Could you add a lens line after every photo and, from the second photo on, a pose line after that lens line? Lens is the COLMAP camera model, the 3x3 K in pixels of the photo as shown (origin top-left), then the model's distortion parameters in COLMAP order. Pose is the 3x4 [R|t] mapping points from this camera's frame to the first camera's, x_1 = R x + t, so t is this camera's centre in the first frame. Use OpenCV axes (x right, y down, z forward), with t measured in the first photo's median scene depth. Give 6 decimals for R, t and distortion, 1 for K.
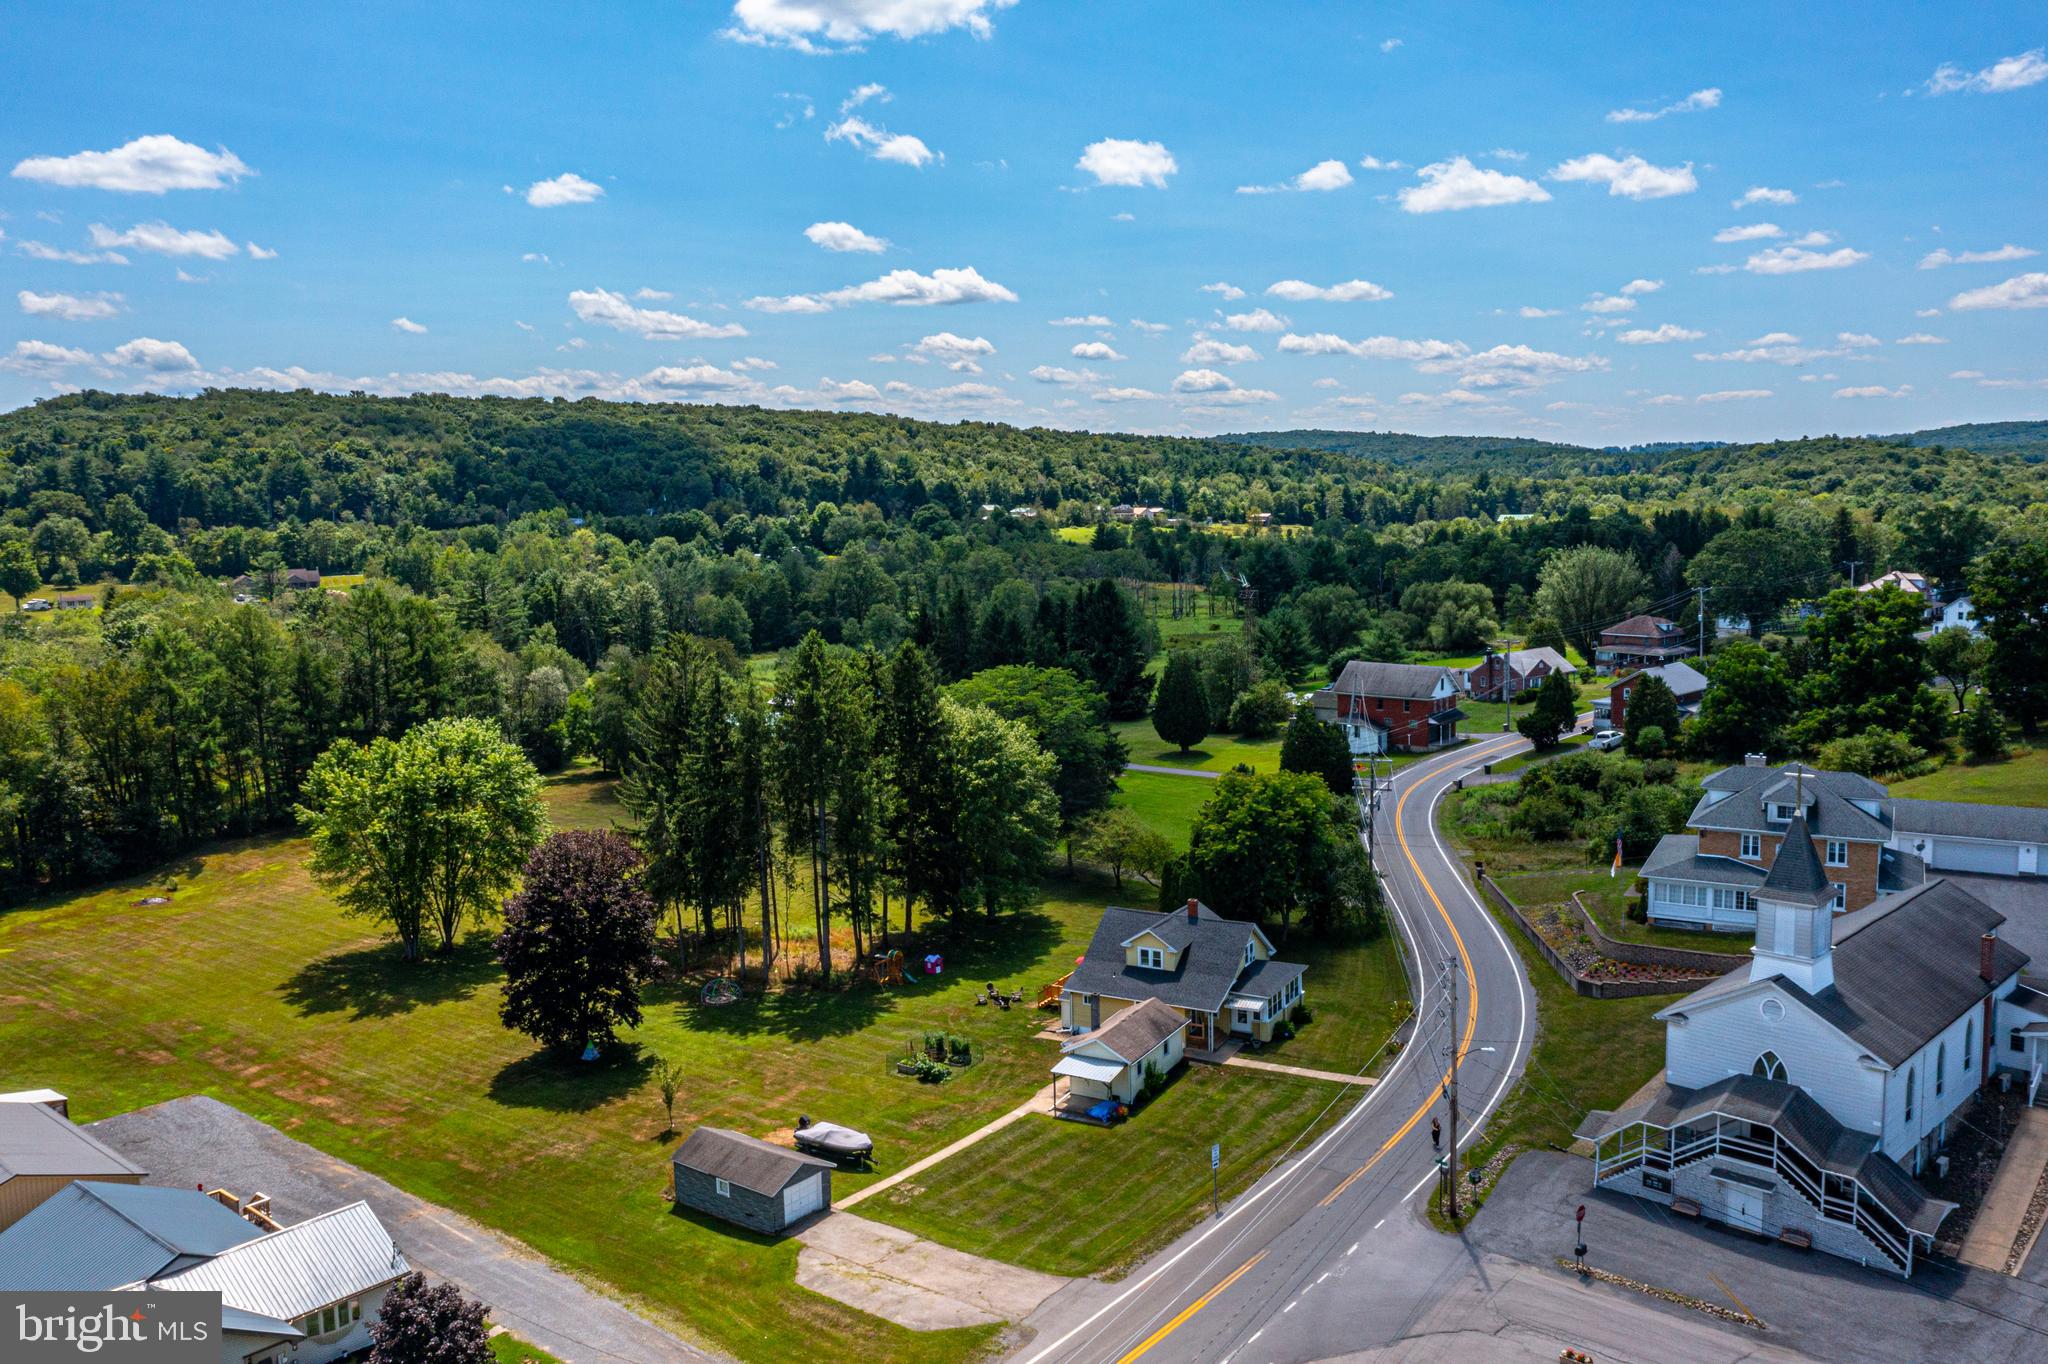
lens RADIAL K [[1621.6, 0, 1026.7], [0, 1621.6, 668.6], [0, 0, 1]] dist [-0.007892, 0.001519]
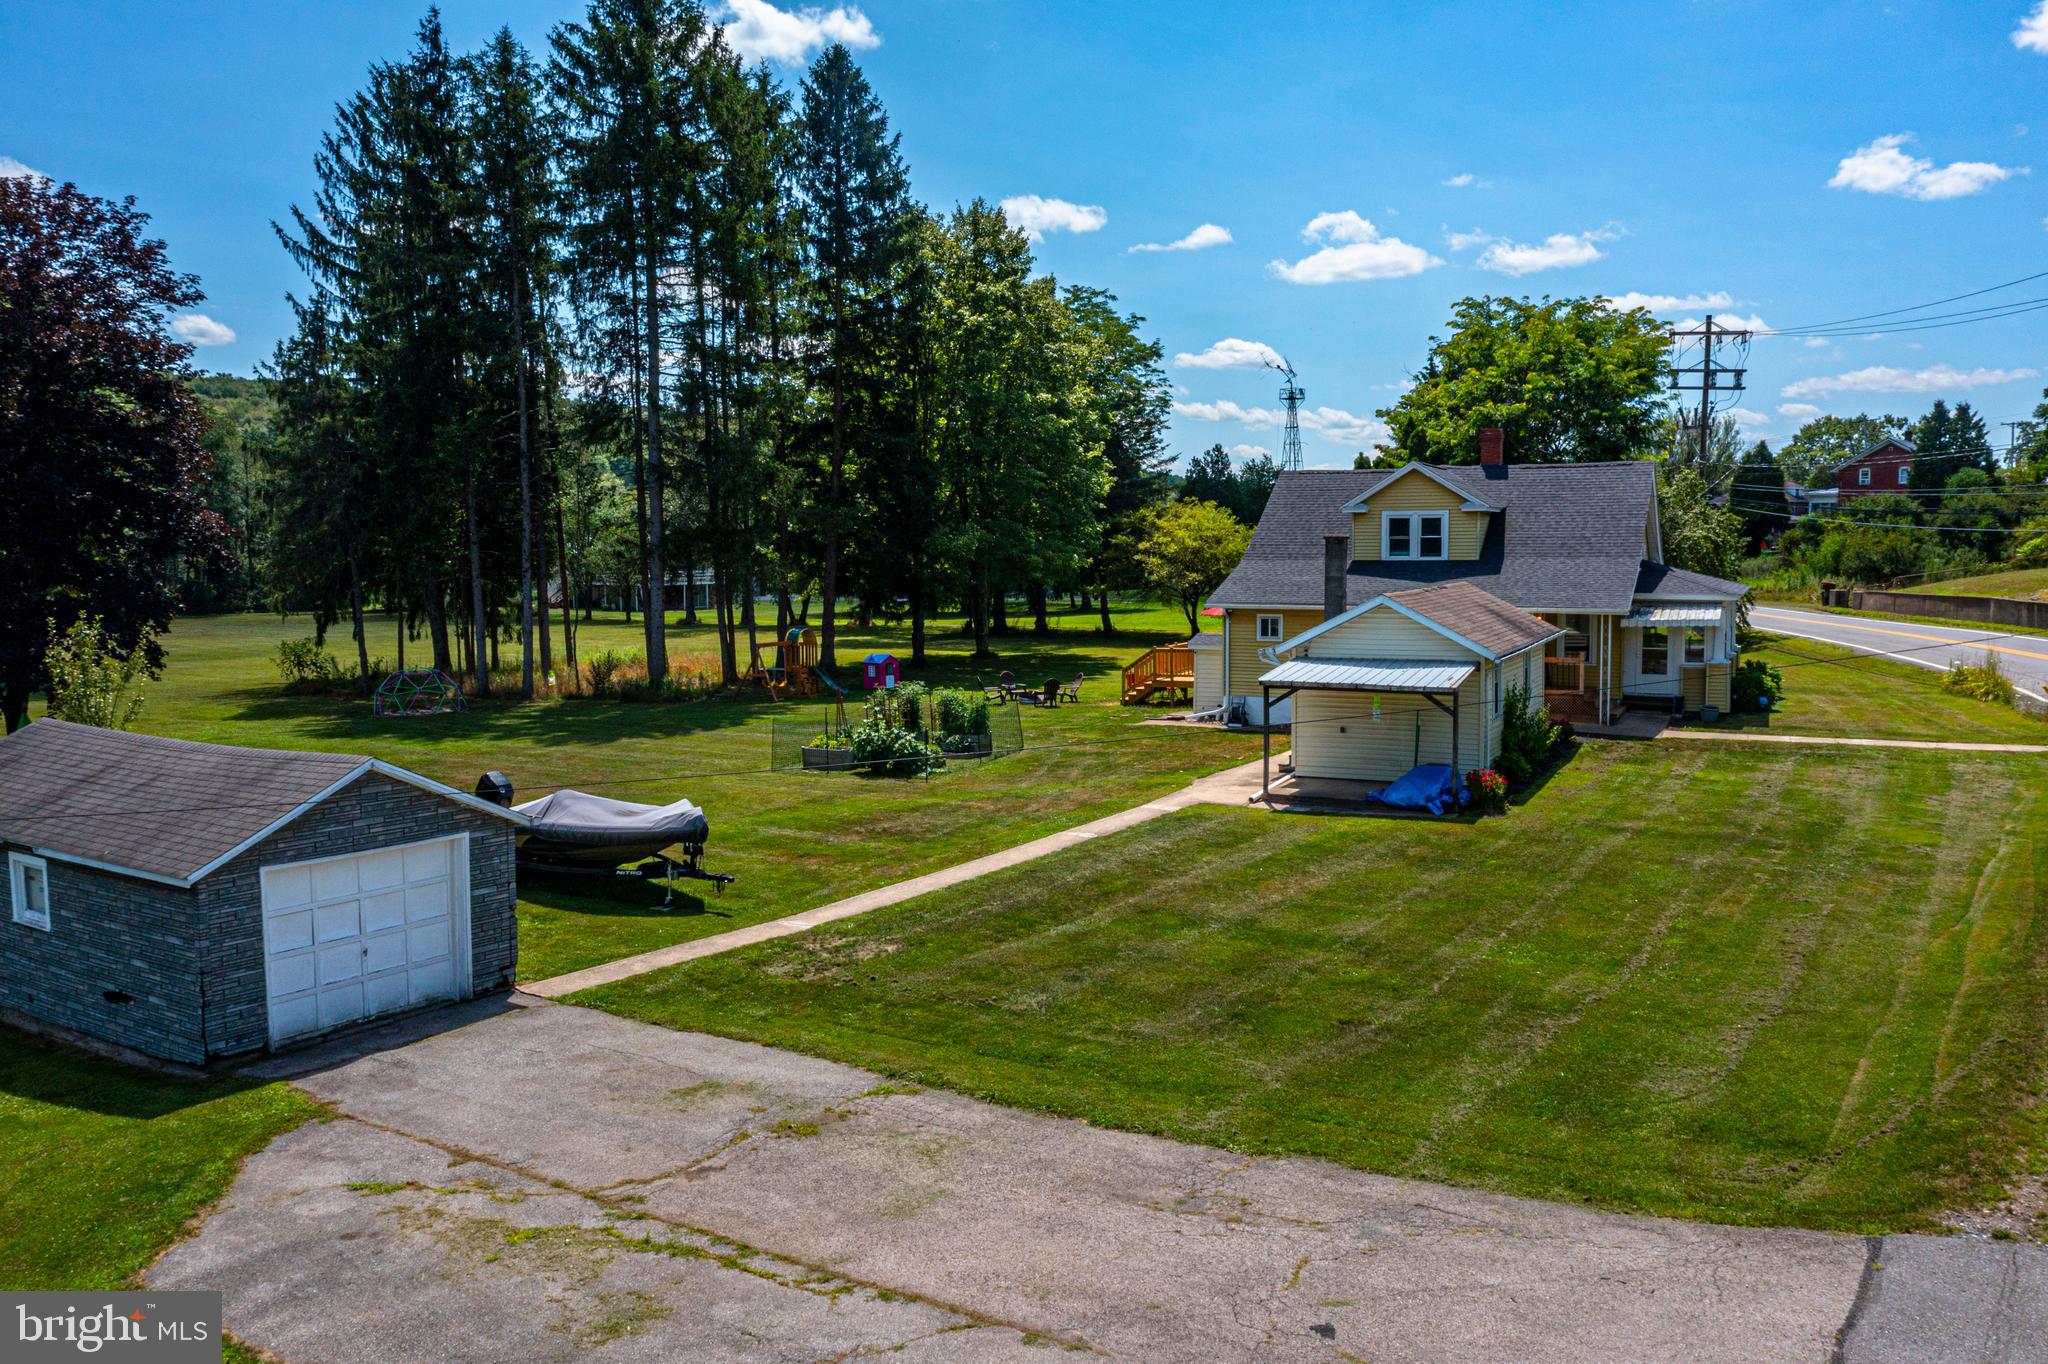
lens RADIAL K [[1614.7, 0, 1023.7], [0, 1614.7, 676.8], [0, 0, 1]] dist [-0.010525, 0.007263]
pose [[0.998597, 0.011236, 0.051755, -0.044117], [-0.009549, 0.999418, -0.032738, 0.222977], [-0.052093, 0.032198, 0.998123, 0.575225]]
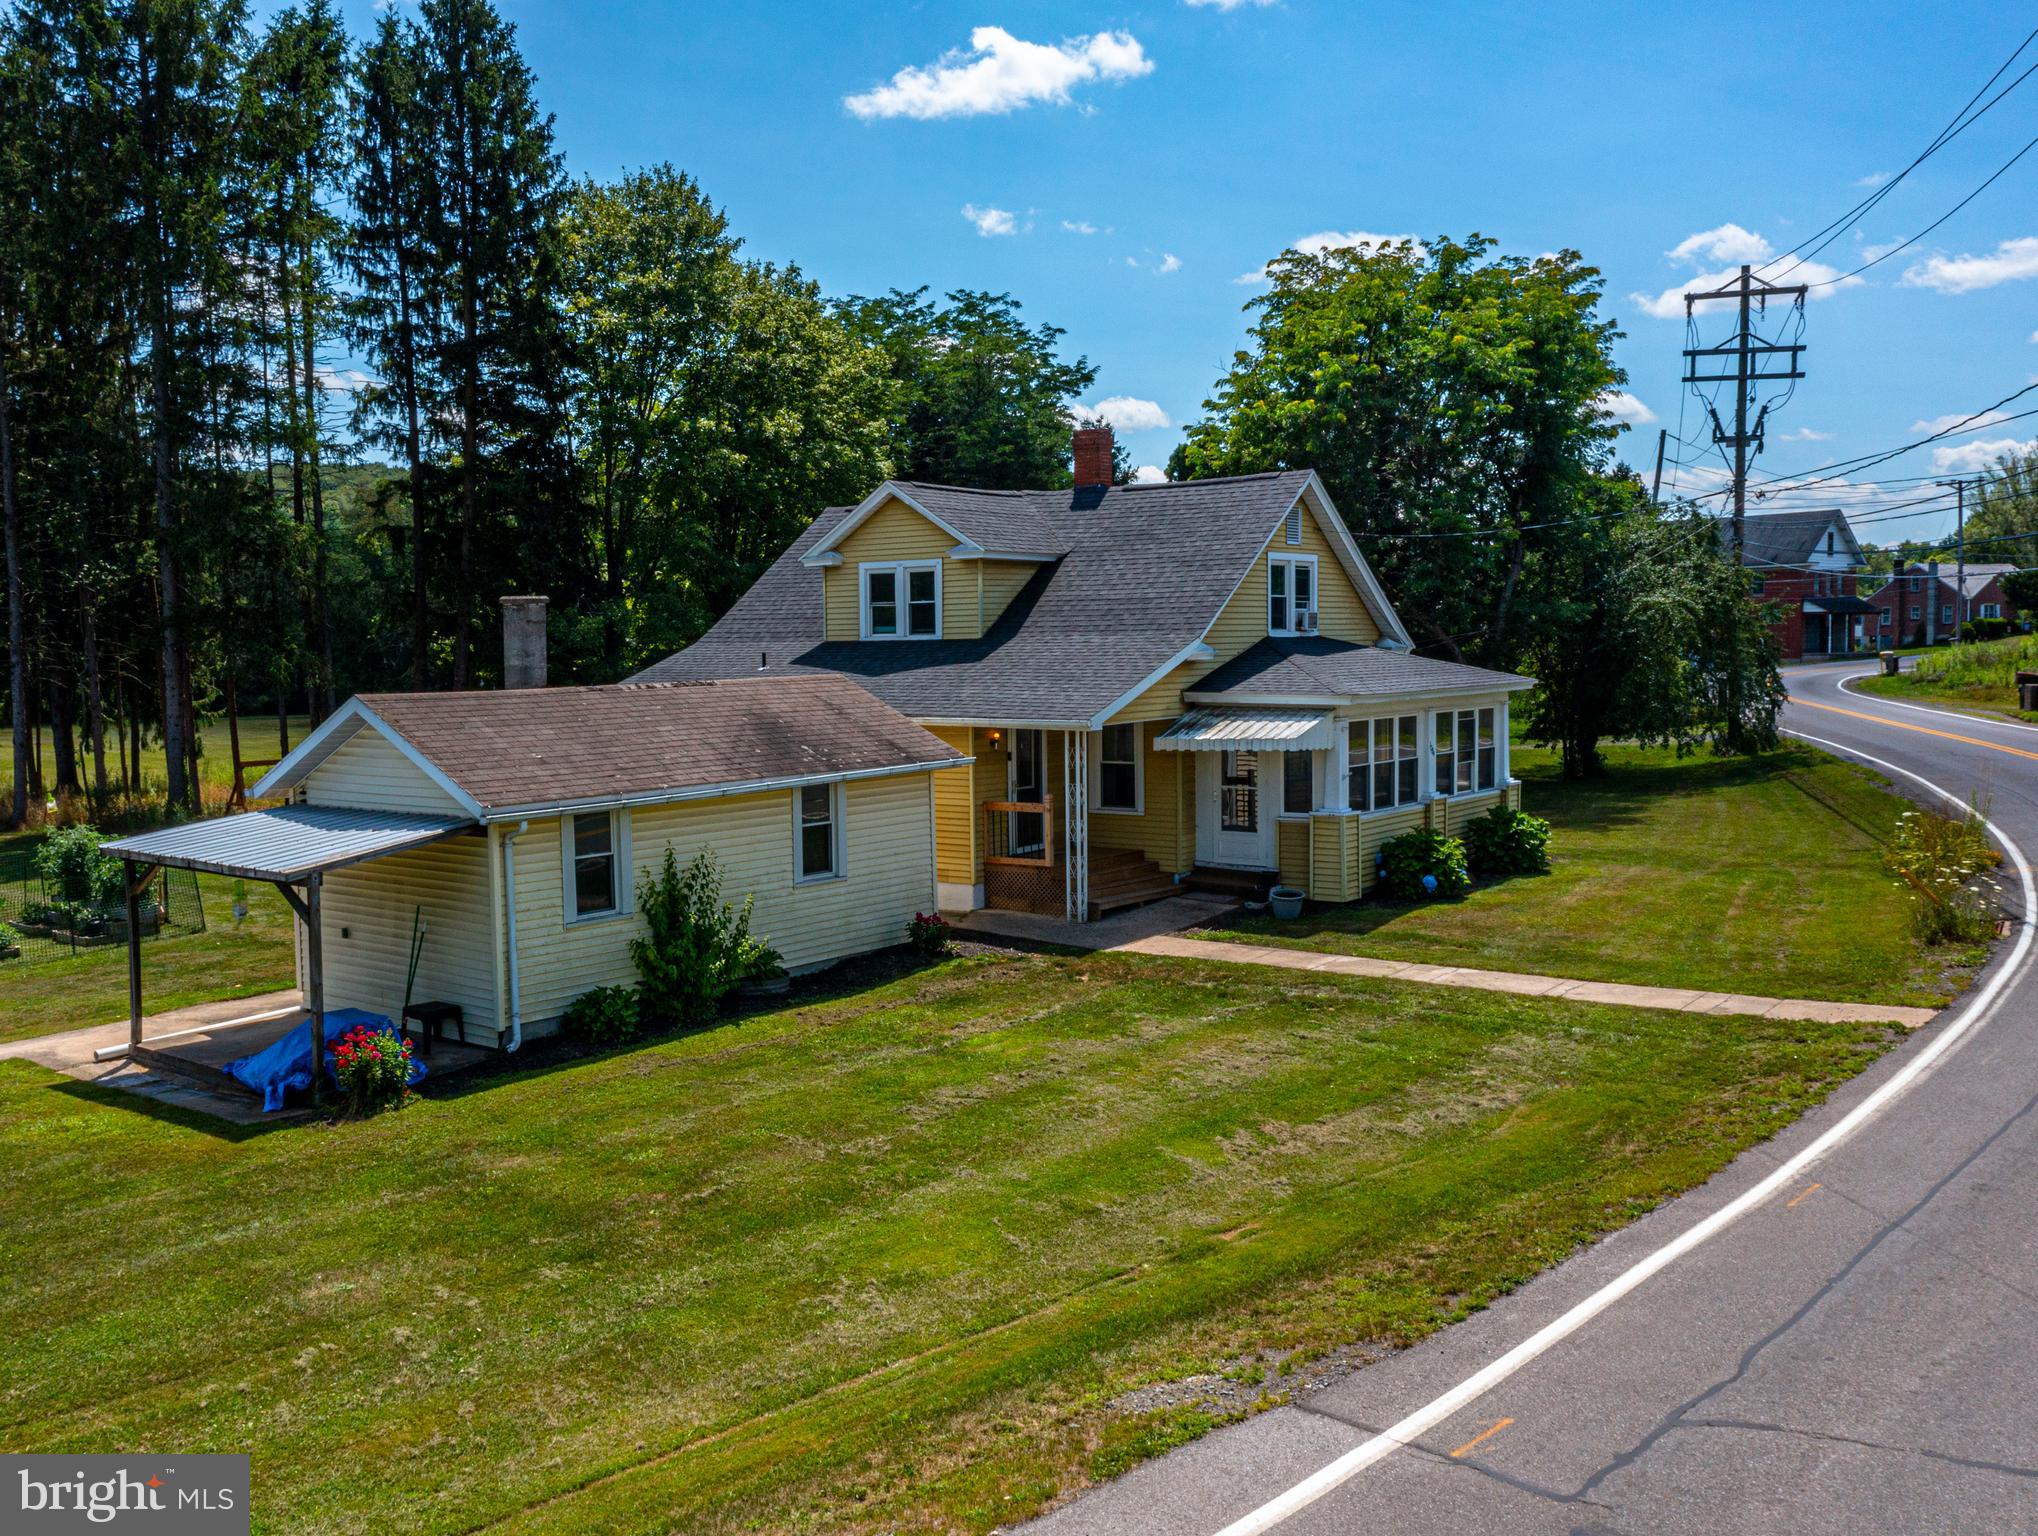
lens RADIAL K [[1816.2, 0, 901.4], [0, 1816.2, 761.0], [0, 0, 1]] dist [0.003327, 0.001993]
pose [[0.983665, 0.017456, -0.179160, 0.125740], [-0.025418, 0.998784, -0.042240, 0.210493], [0.178204, 0.046104, 0.982913, 0.694193]]
